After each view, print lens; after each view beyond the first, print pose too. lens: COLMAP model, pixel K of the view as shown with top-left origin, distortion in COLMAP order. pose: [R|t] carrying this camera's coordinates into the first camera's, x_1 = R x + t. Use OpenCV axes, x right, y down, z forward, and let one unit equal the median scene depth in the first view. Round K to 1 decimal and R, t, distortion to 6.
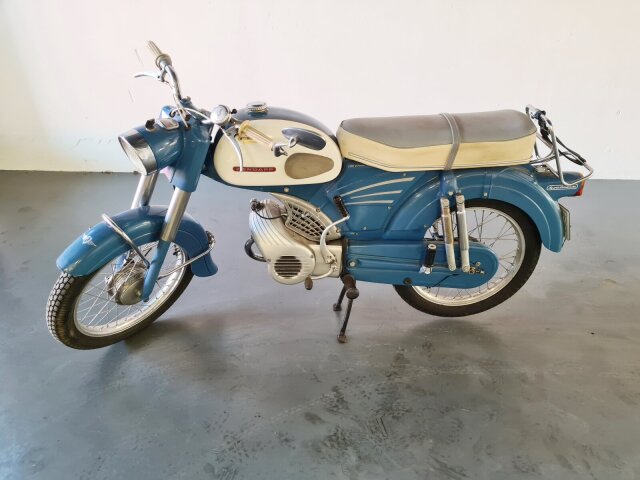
lens RADIAL K [[487.7, 0, 324.6], [0, 487.7, 239.3], [0, 0, 1]] dist [0.039249, 0.002116]
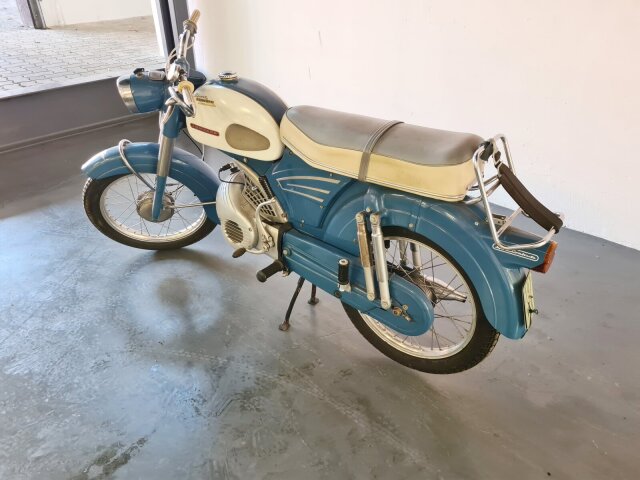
lens RADIAL K [[487.7, 0, 320.3], [0, 487.7, 243.1], [0, 0, 1]] dist [0.039249, 0.002116]
pose [[0.766211, 0.340444, -0.544994, 0.678717], [-0.336363, 0.935137, 0.111260, -0.105461], [0.547522, 0.098067, 0.831025, 0.232212]]
